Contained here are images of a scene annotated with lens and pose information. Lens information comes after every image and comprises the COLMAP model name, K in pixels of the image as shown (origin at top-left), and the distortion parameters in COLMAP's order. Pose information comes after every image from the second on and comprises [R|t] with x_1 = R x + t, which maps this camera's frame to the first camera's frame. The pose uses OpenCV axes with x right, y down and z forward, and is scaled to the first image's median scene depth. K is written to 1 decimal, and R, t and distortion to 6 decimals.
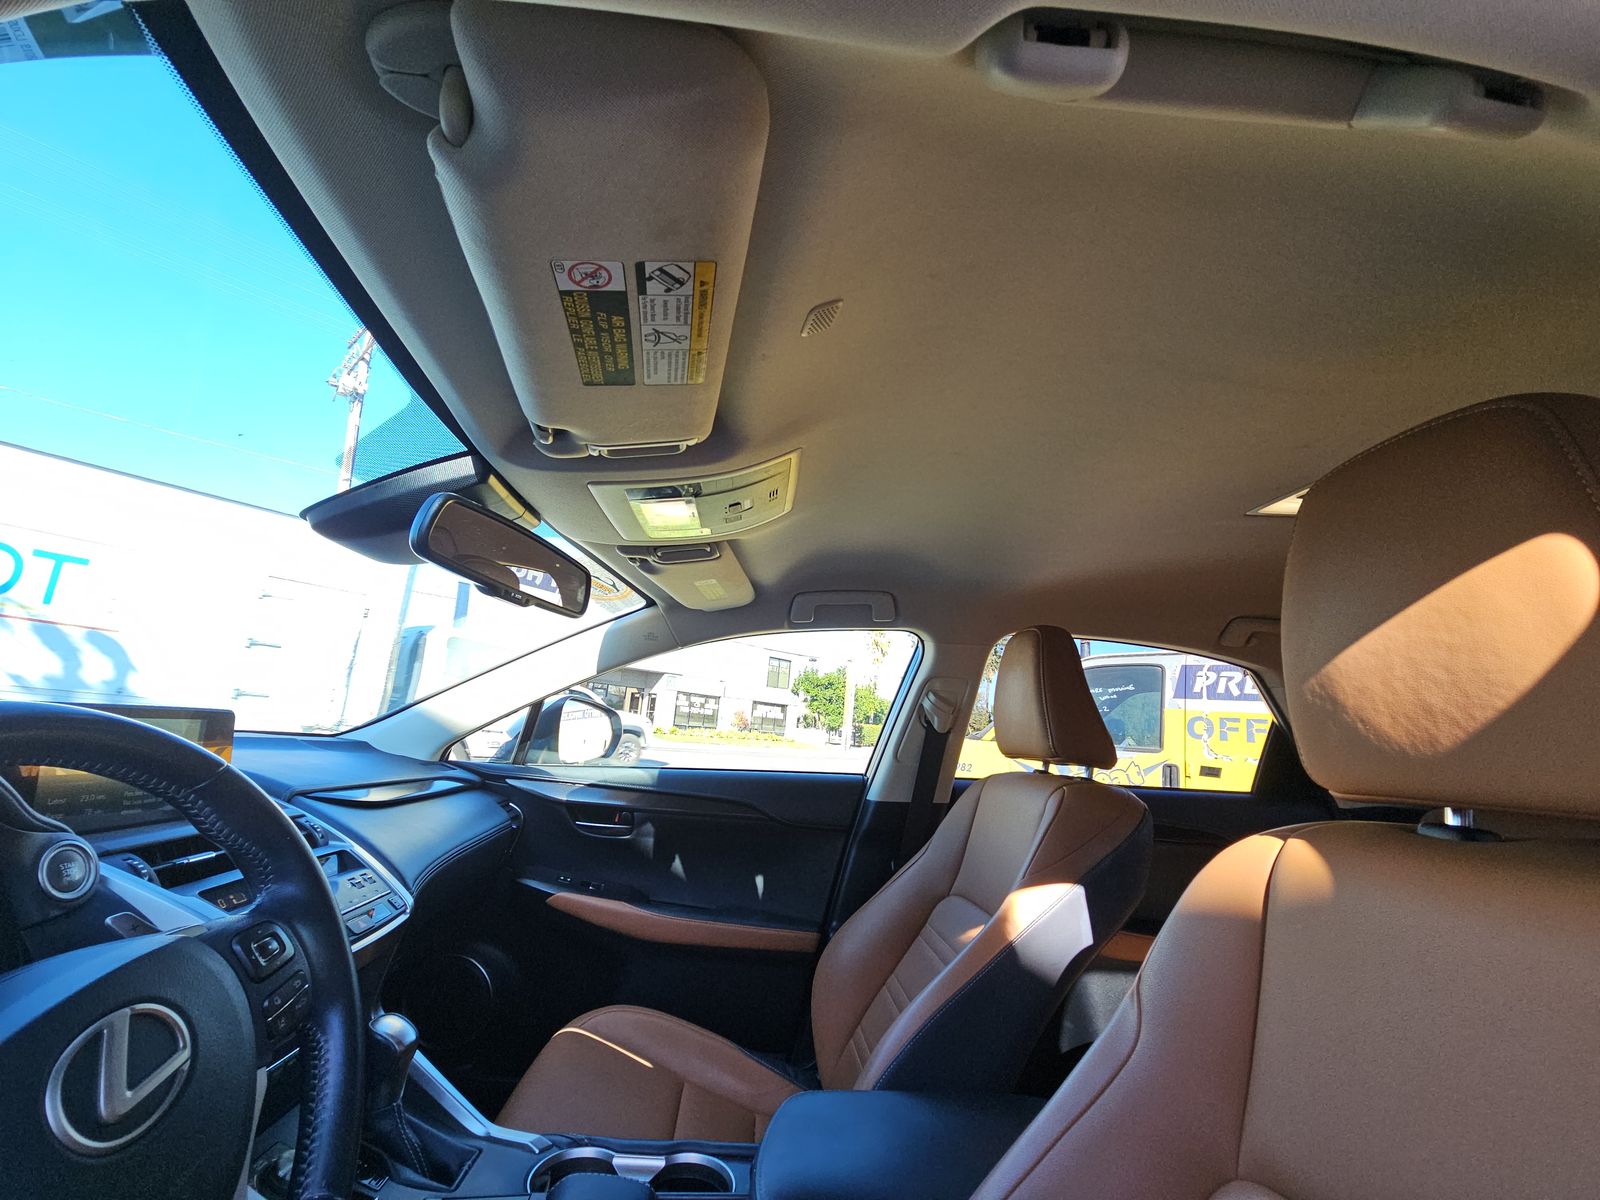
lens RADIAL K [[666.9, 0, 799.1], [0, 666.9, 590.5], [0, 0, 1]] dist [0.006373, -0.005625]
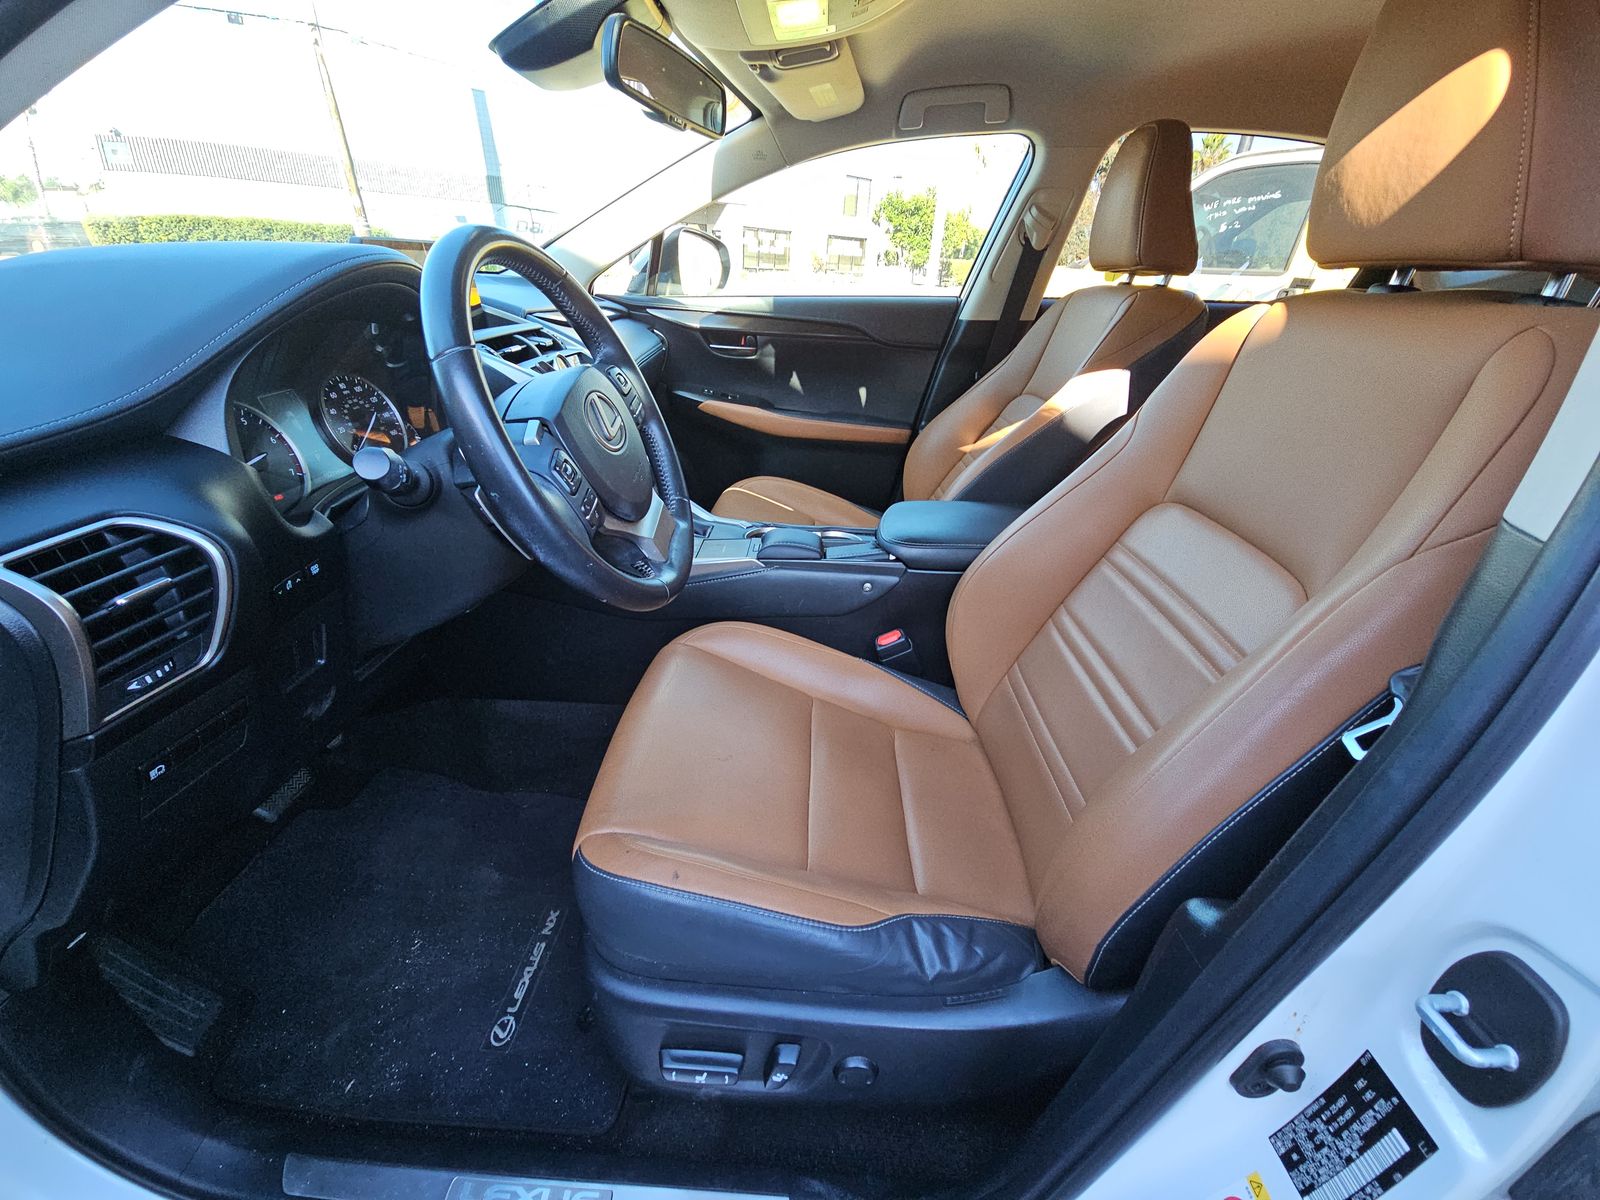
lens RADIAL K [[666.9, 0, 797.5], [0, 666.9, 608.7], [0, 0, 1]] dist [0.006373, -0.005625]
pose [[0.993651, 0.019549, -0.110799, -0.035953], [0.053897, 0.781731, 0.621282, -0.019782], [0.098760, -0.623309, 0.775714, -0.208807]]
